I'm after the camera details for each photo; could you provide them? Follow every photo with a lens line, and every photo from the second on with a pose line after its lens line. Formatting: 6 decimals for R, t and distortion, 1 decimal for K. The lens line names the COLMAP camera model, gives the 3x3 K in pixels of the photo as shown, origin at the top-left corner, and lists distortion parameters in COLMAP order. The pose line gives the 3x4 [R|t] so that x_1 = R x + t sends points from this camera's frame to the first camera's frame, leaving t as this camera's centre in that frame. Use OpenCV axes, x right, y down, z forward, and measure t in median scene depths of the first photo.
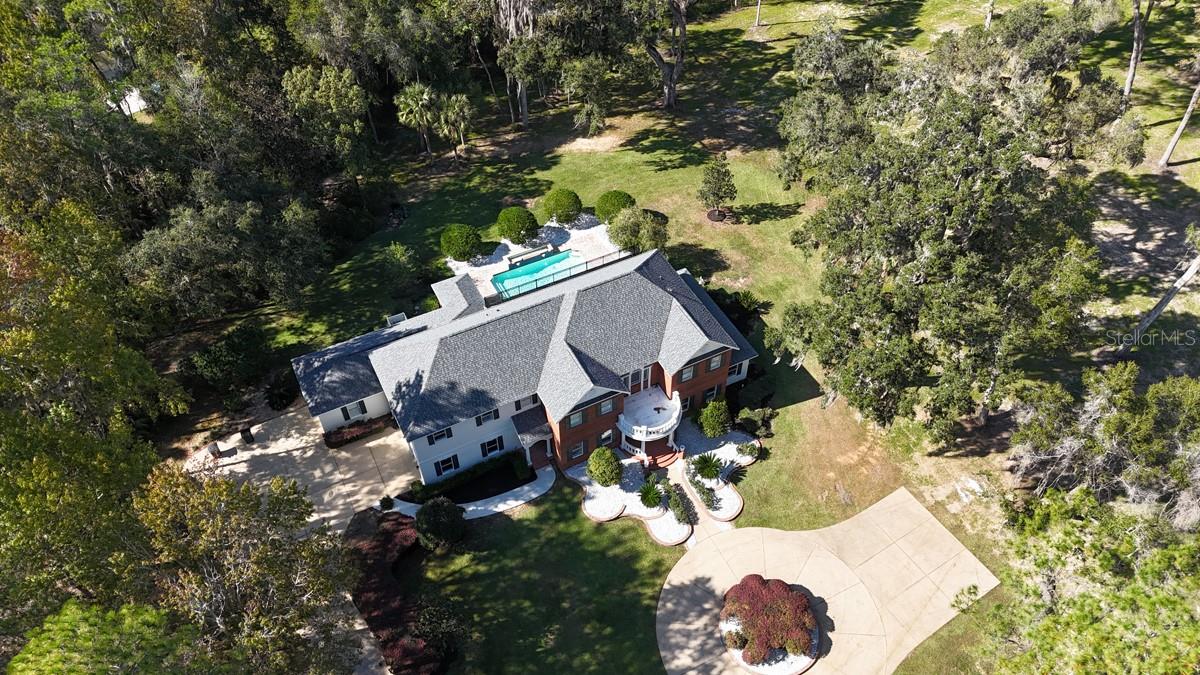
lens RADIAL K [[878.9, 0, 598.1], [0, 878.9, 338.9], [0, 0, 1]] dist [0.077595, -0.077818]
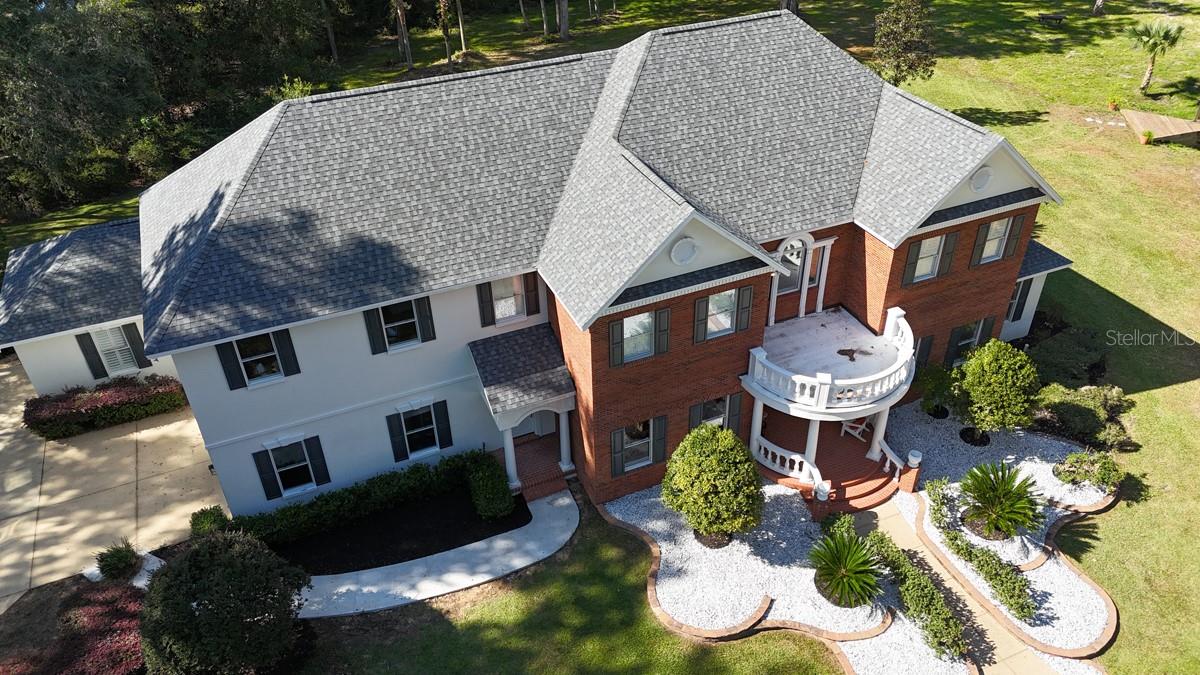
lens RADIAL K [[878.9, 0, 598.1], [0, 878.9, 338.9], [0, 0, 1]] dist [0.077595, -0.077818]
pose [[0.997713, 0.022444, -0.063764, -0.017924], [-0.035511, 0.976652, -0.211871, 0.162100], [0.057520, 0.213651, 0.975215, 0.614962]]
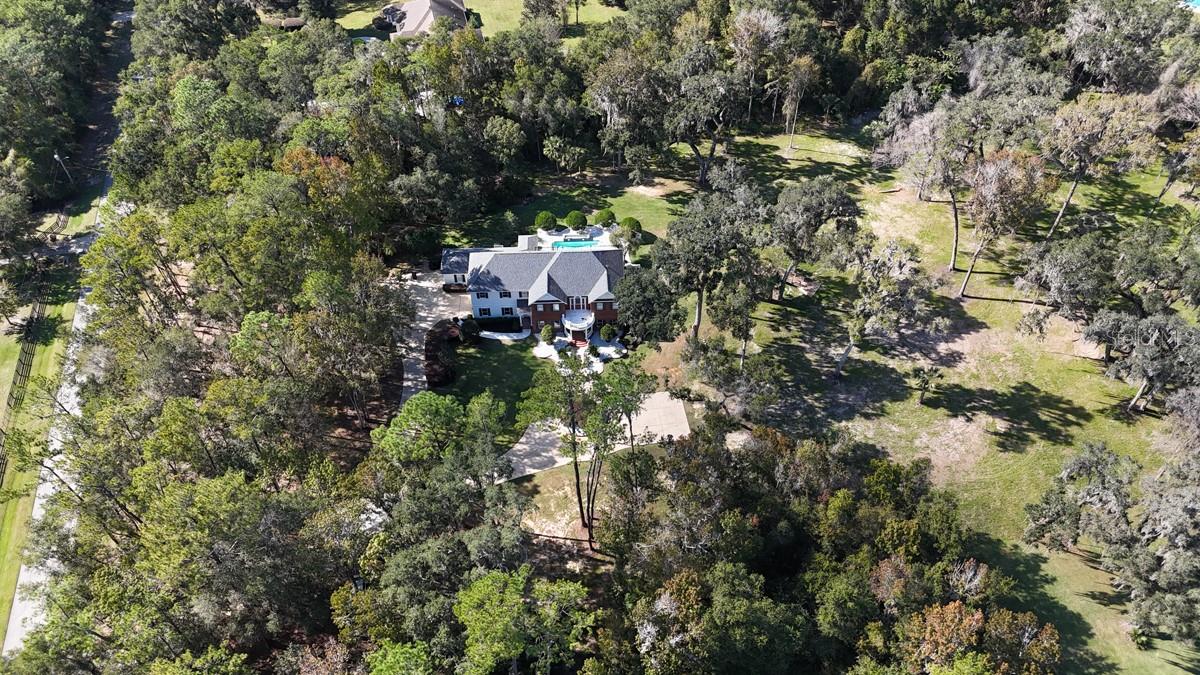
lens RADIAL K [[873.8, 0, 598.4], [0, 873.8, 344.3], [0, 0, 1]] dist [0.068217, -0.061970]
pose [[0.907493, 0.310443, -0.282986, 0.709884], [-0.313005, 0.949017, 0.037336, 0.048960], [0.280149, 0.054694, 0.958397, -0.977610]]
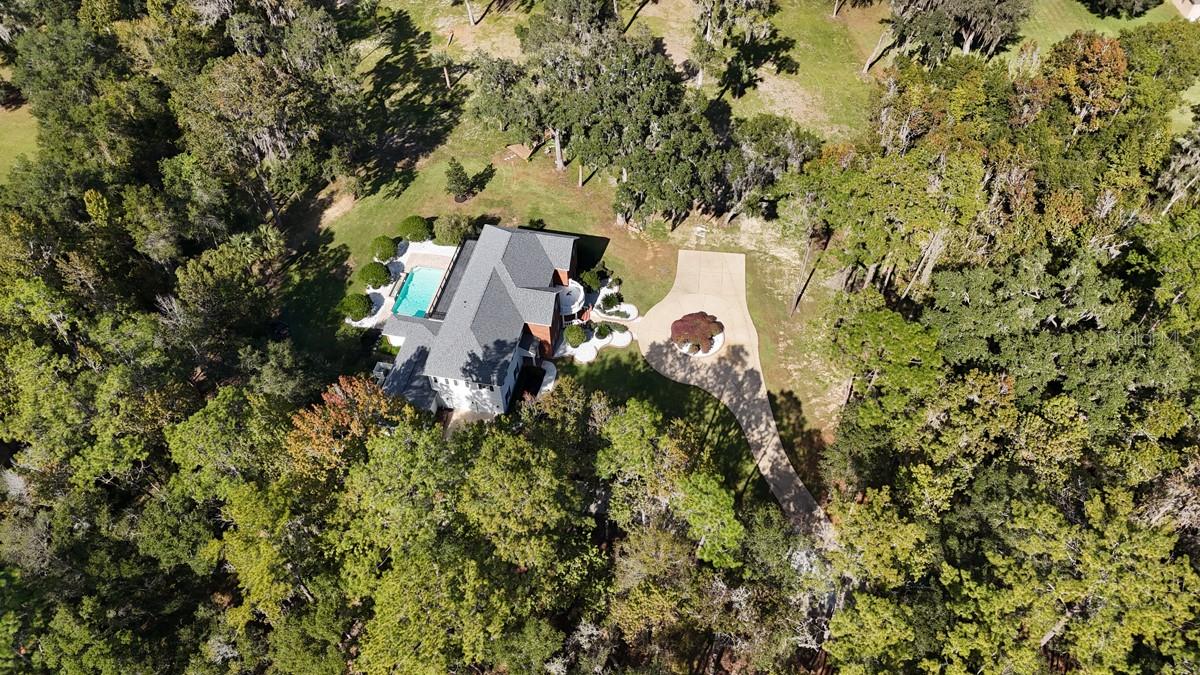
lens RADIAL K [[847.6, 0, 633.0], [0, 847.6, 337.7], [0, 0, 1]] dist [0.076504, -0.067436]
pose [[0.601475, -0.607042, 0.519353, -0.750365], [0.583780, 0.777763, 0.232992, -0.159491], [-0.545370, 0.163049, 0.822184, -0.380300]]
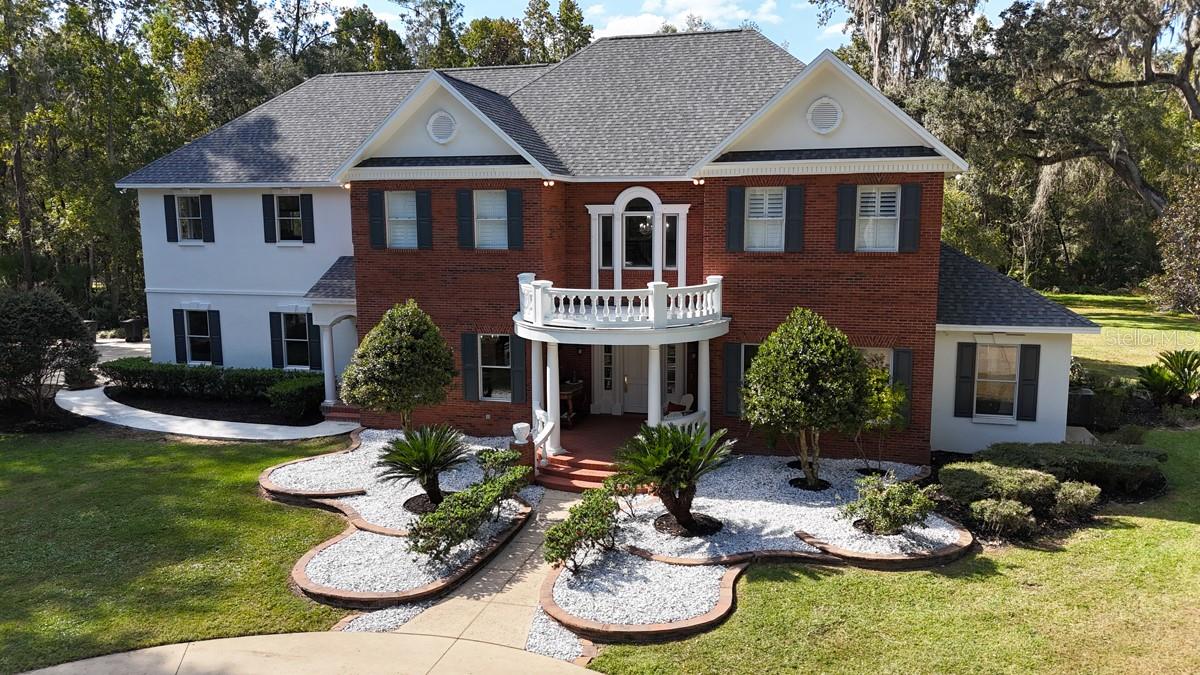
lens RADIAL K [[878.9, 0, 598.1], [0, 878.9, 338.9], [0, 0, 1]] dist [0.077595, -0.077818]
pose [[0.738270, 0.097133, -0.667475, 0.269723], [-0.497130, 0.747175, -0.441126, 0.236916], [0.455873, 0.657491, 0.599904, 0.812711]]
